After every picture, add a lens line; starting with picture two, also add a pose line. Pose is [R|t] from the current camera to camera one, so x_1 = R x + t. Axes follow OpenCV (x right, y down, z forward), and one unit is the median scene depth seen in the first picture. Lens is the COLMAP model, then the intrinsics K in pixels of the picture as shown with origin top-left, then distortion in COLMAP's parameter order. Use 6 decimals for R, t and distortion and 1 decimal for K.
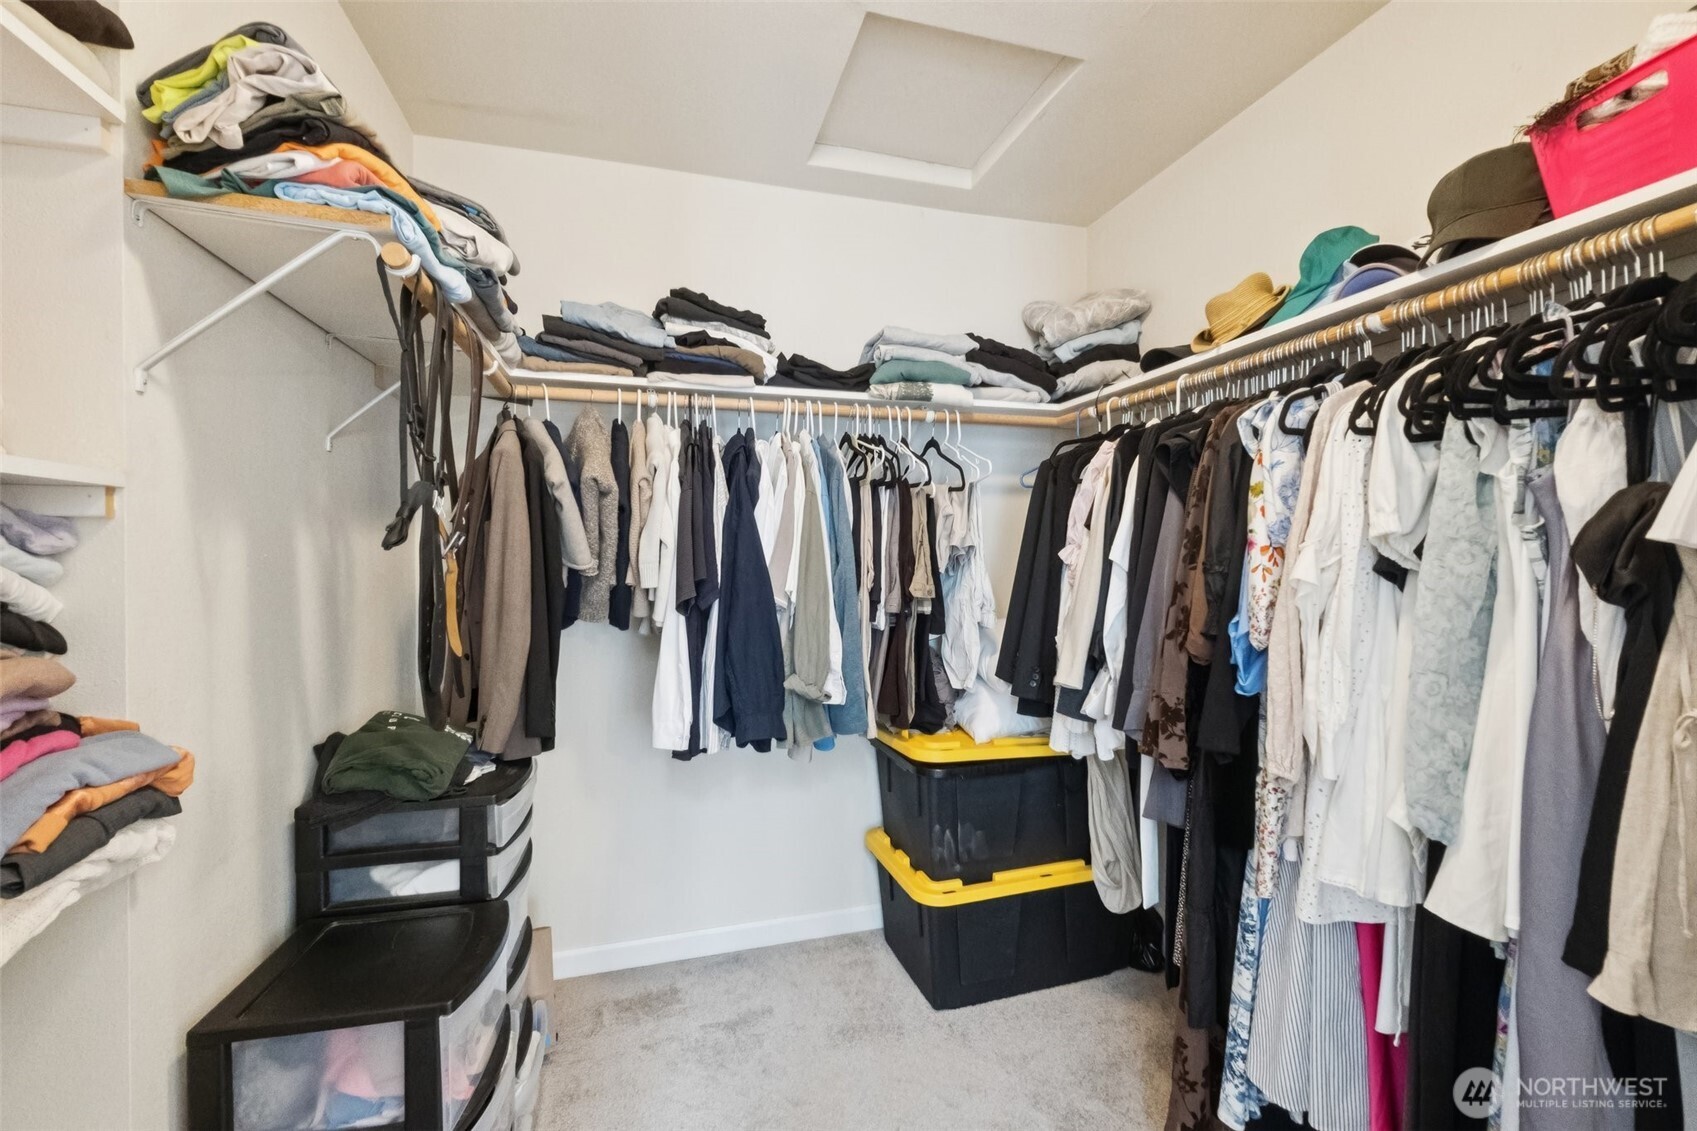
lens RADIAL K [[710.7, 0, 855.4], [0, 710.7, 565.7], [0, 0, 1]] dist [-0.002194, 0.000014]
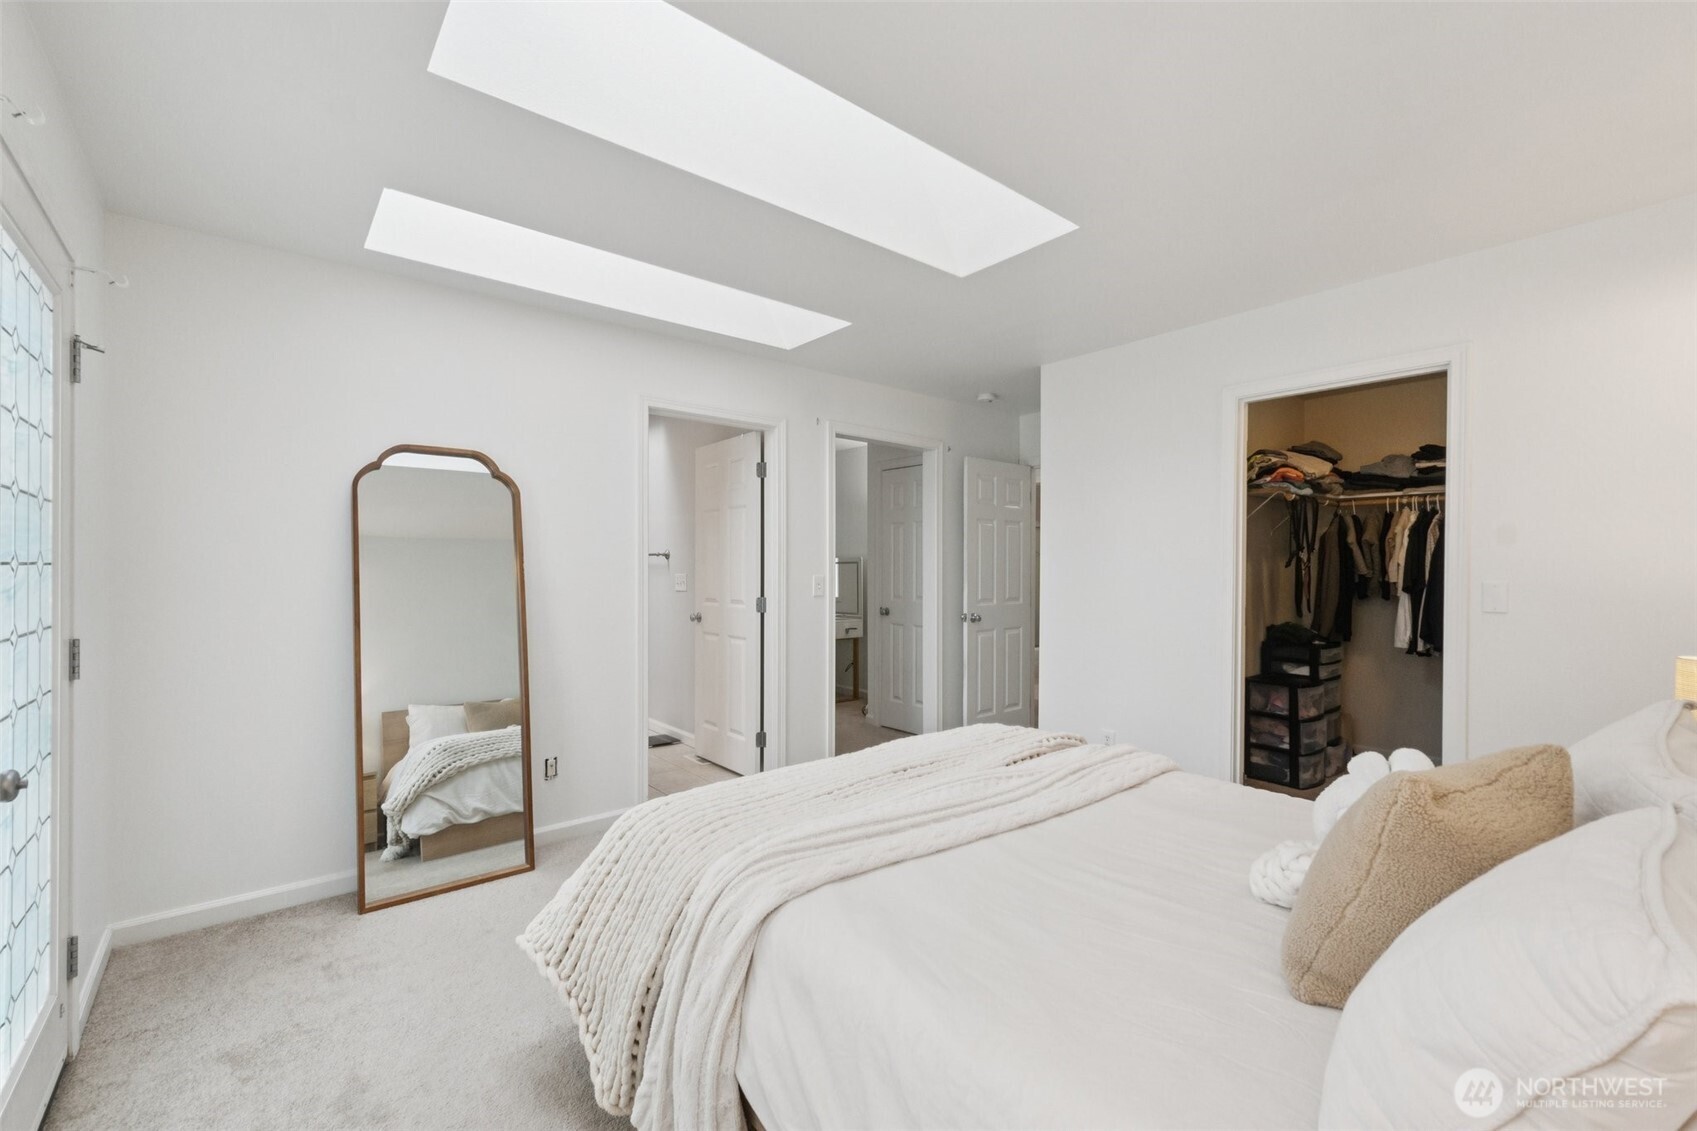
lens RADIAL K [[710.7, 0, 855.6], [0, 710.7, 571.4], [0, 0, 1]] dist [-0.002194, 0.000014]
pose [[0.398747, -0.000872, -0.917061, 1.205946], [-0.014692, 0.999865, -0.007339, 0.038282], [0.916943, 0.016400, 0.398680, -1.665317]]
